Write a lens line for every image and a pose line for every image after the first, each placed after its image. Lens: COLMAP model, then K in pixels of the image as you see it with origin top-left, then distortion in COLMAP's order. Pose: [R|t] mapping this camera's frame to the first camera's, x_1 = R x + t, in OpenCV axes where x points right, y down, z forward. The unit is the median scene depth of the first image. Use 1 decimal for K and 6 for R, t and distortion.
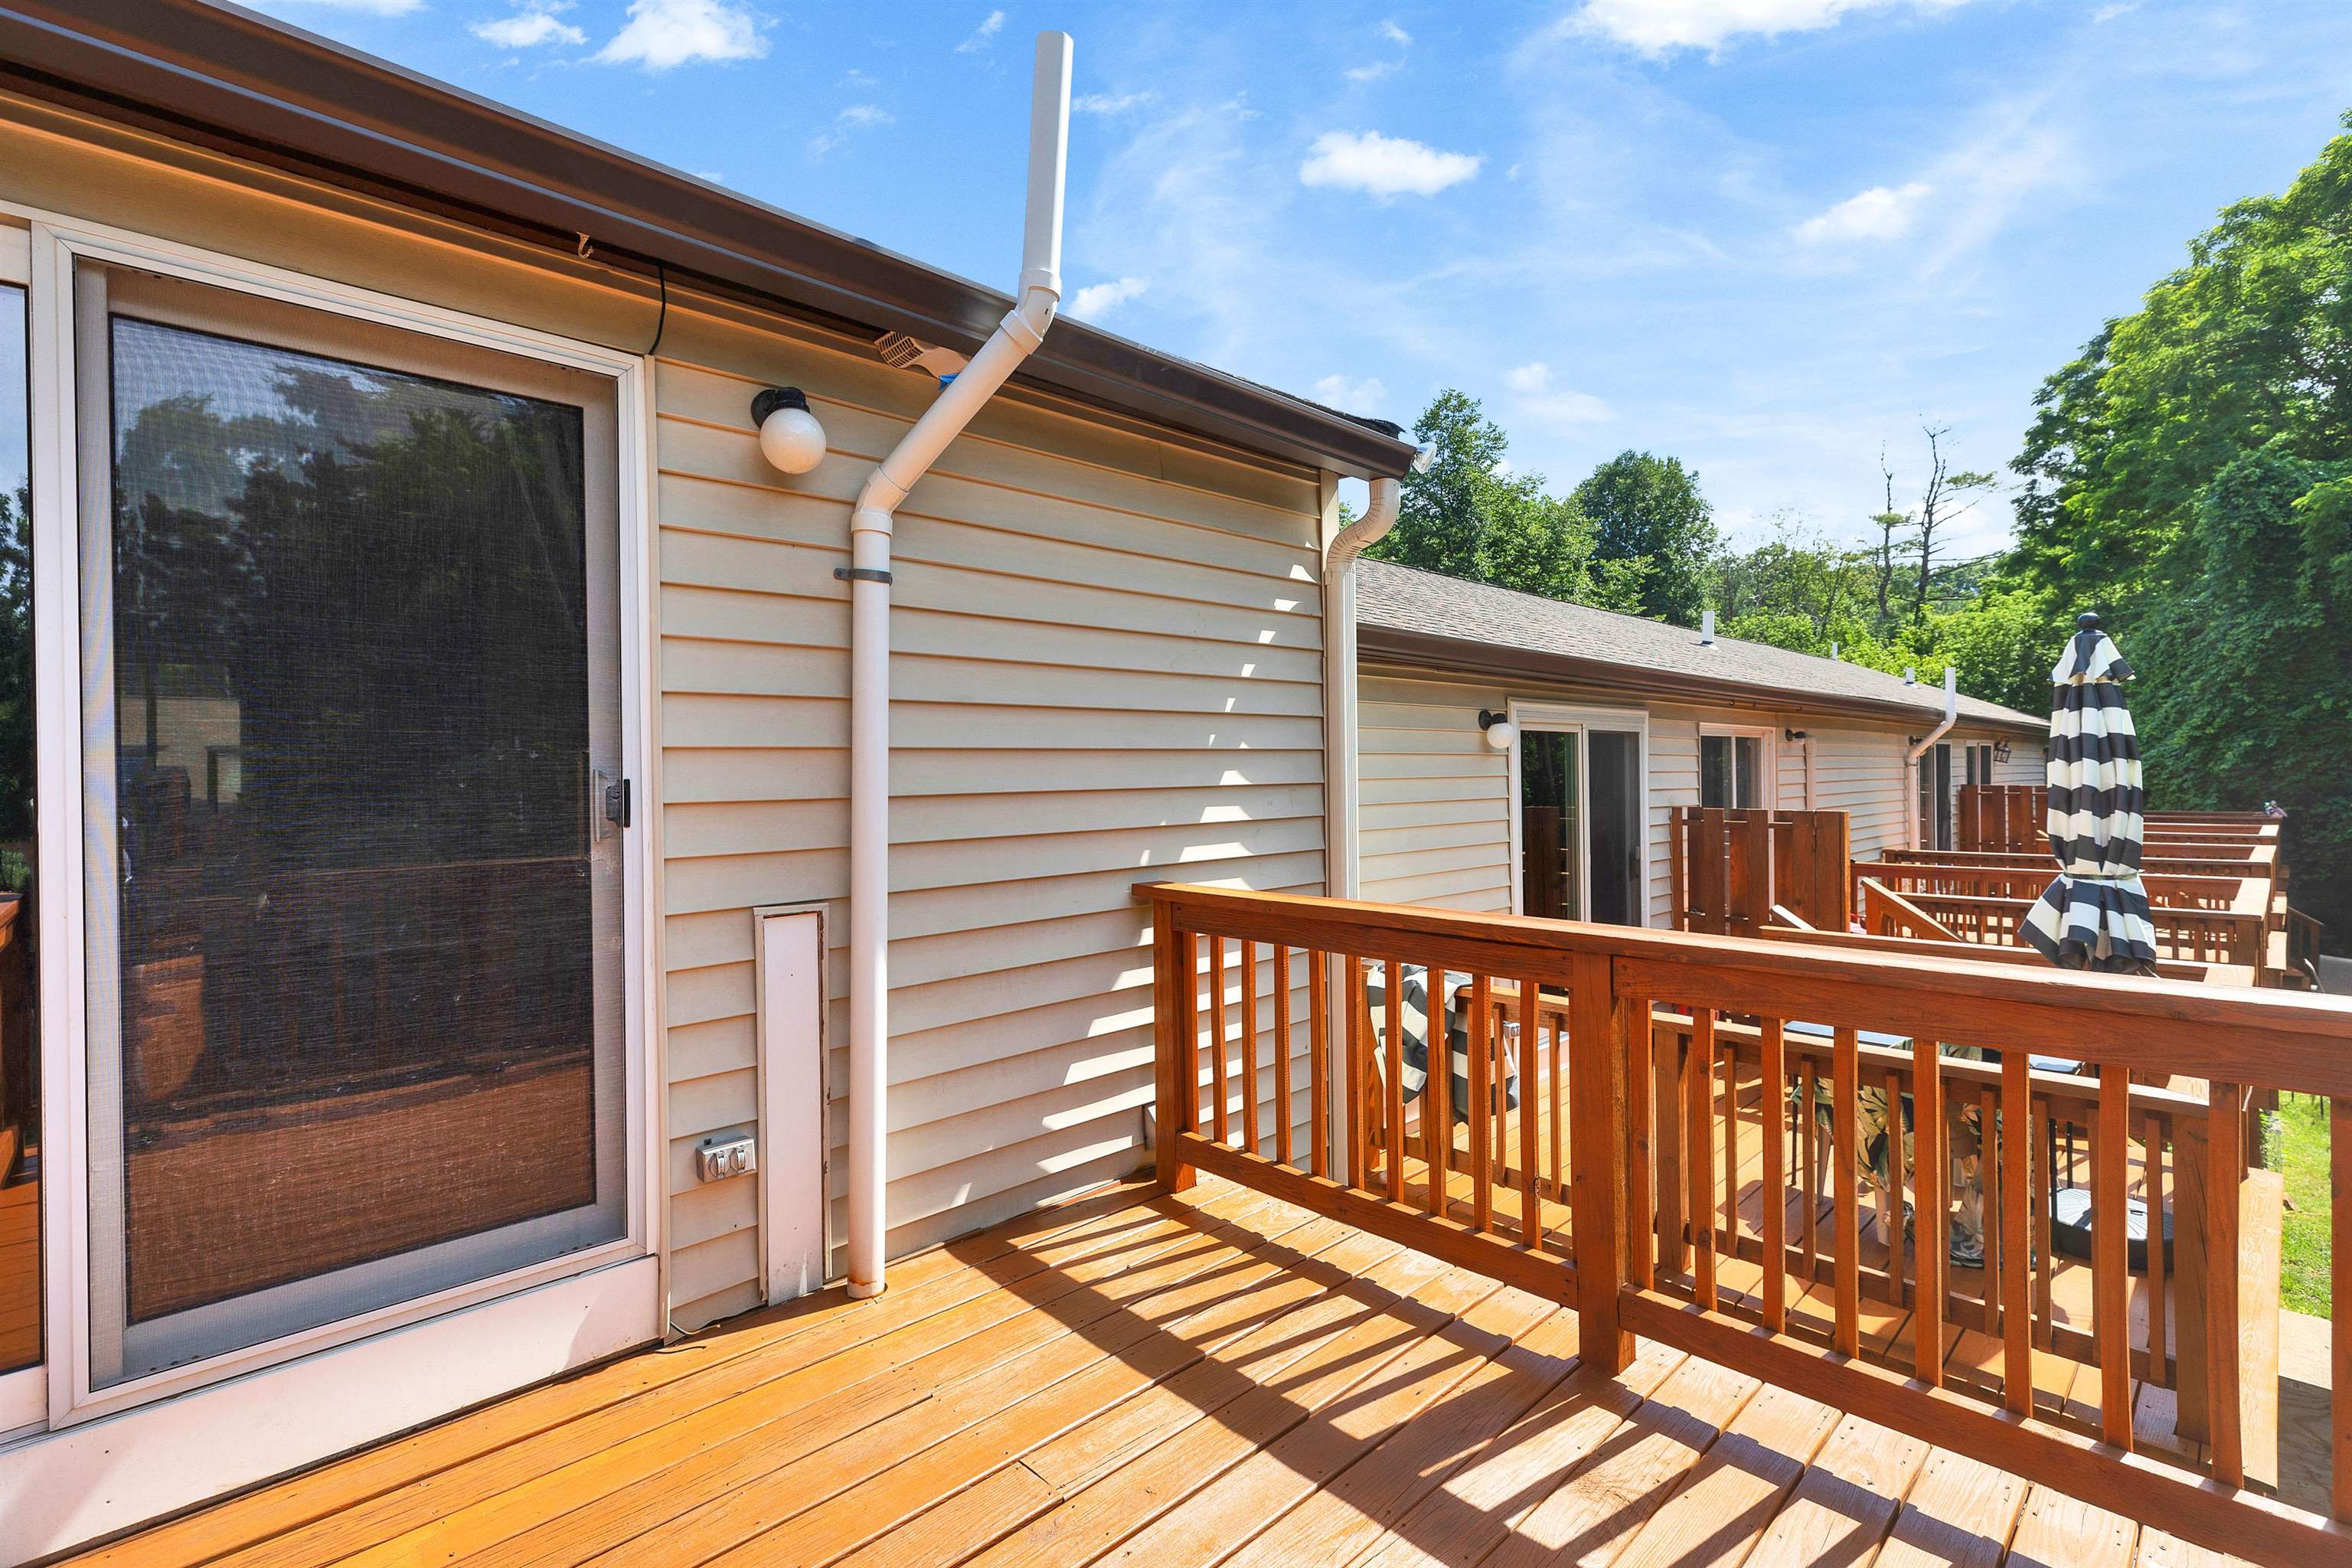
lens RADIAL K [[1049.3, 0, 1169.9], [0, 1049.3, 780.2], [0, 0, 1]] dist [0.001698, 0.000235]
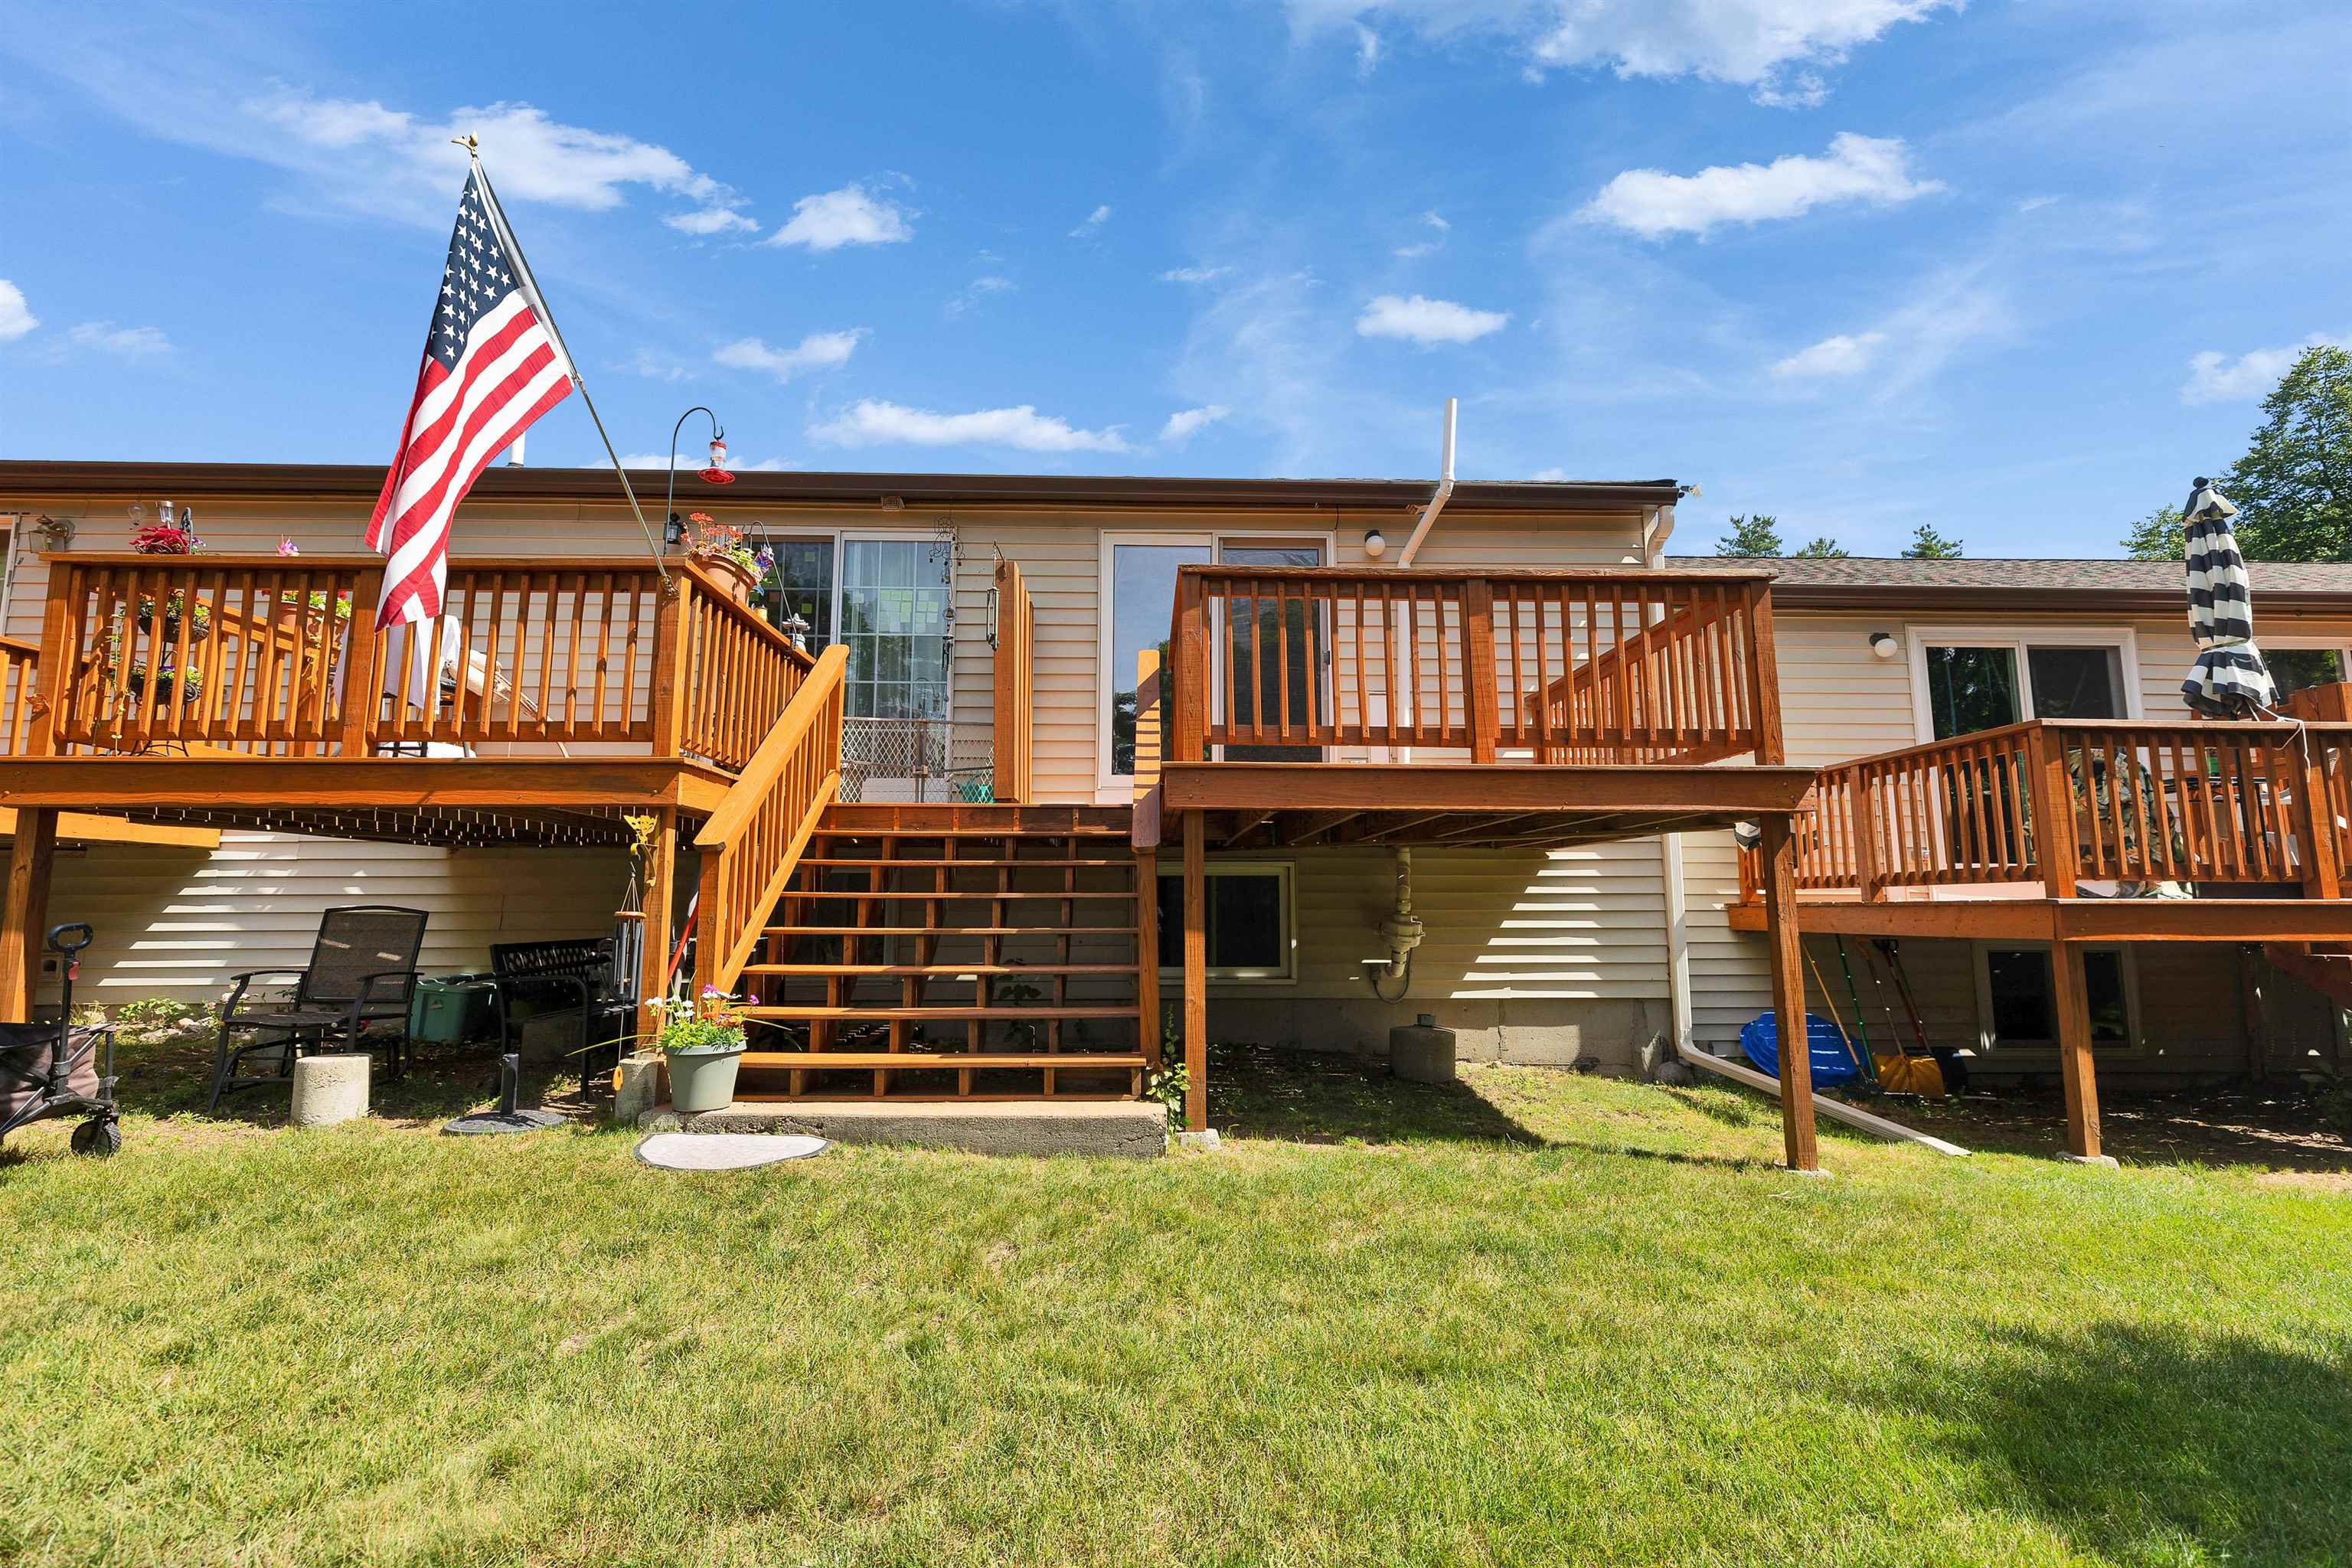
lens RADIAL K [[1049.3, 0, 1169.9], [0, 1049.3, 780.2], [0, 0, 1]] dist [0.001698, 0.000235]
pose [[0.745612, -0.069178, -0.662780, 1.212084], [-0.016710, 0.992343, -0.122375, 0.769639], [0.666171, 0.102319, 0.738747, -1.664848]]
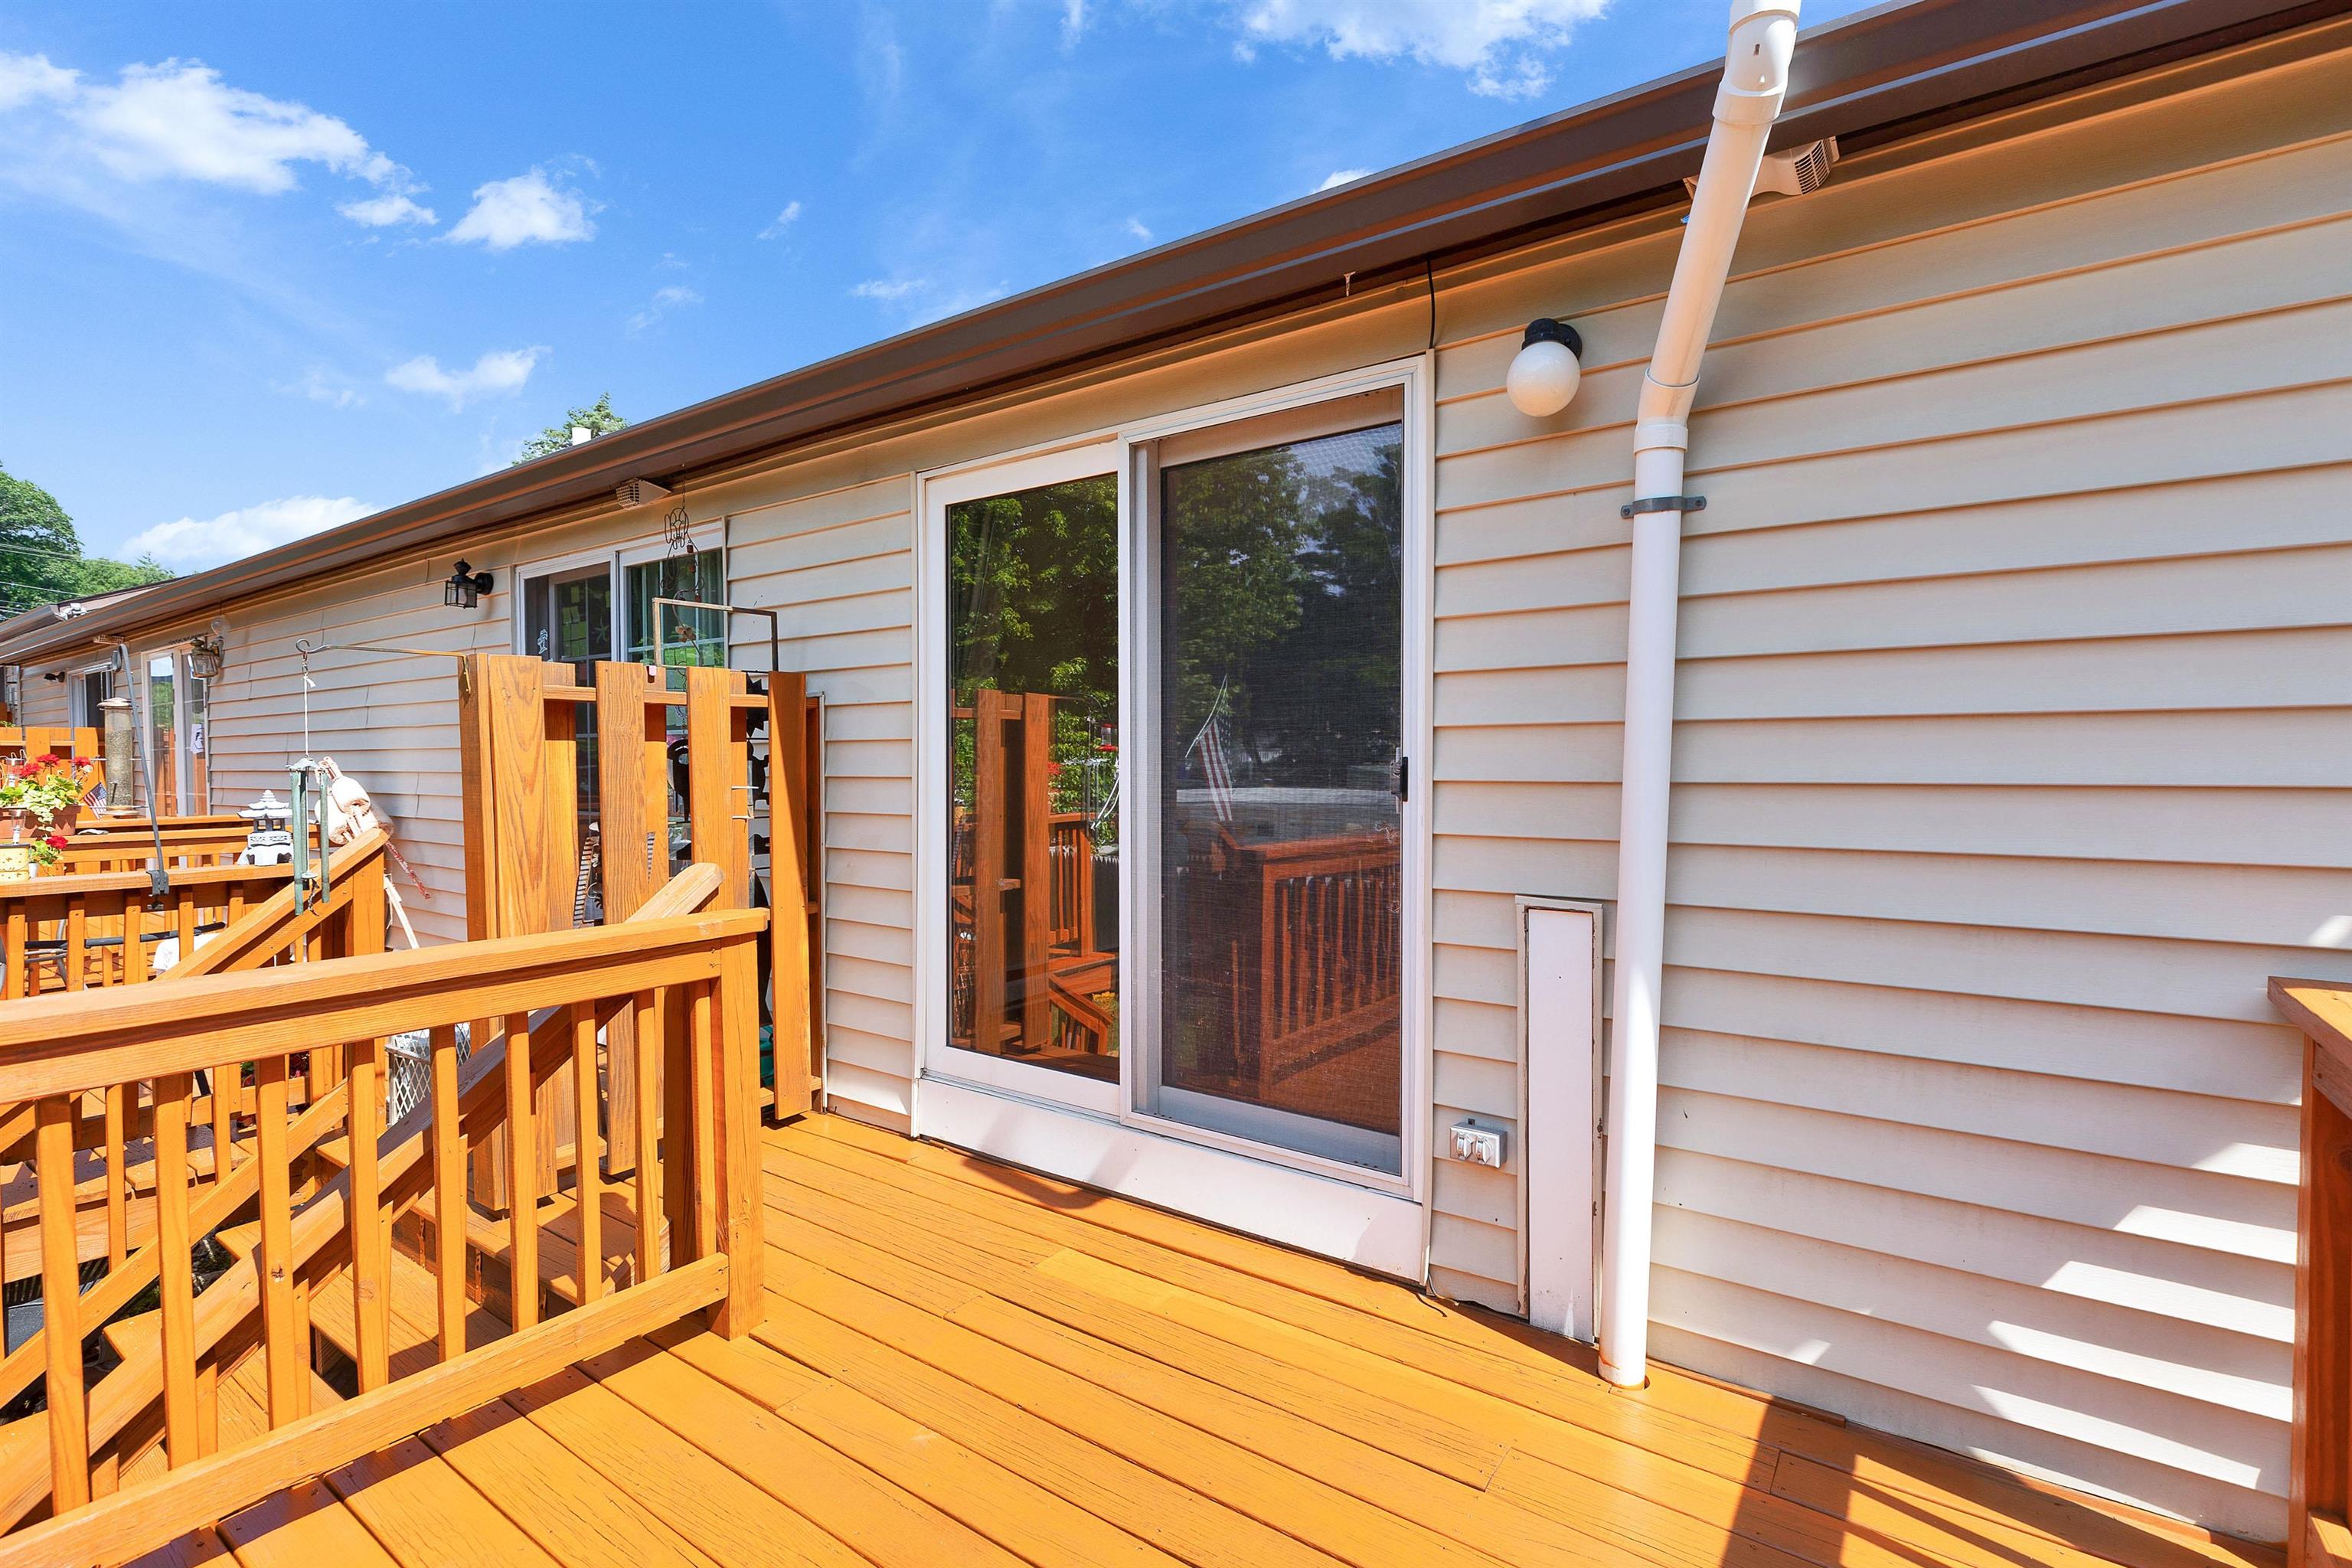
lens RADIAL K [[1084.3, 0, 1176.0], [0, 1084.3, 784.0], [0, 0, 1]] dist [0.002049, 0.000188]
pose [[0.188946, 0.037054, -0.981288, 0.477922], [-0.003742, 0.999308, 0.037013, -0.013032], [0.981980, -0.003321, 0.188954, 0.501178]]
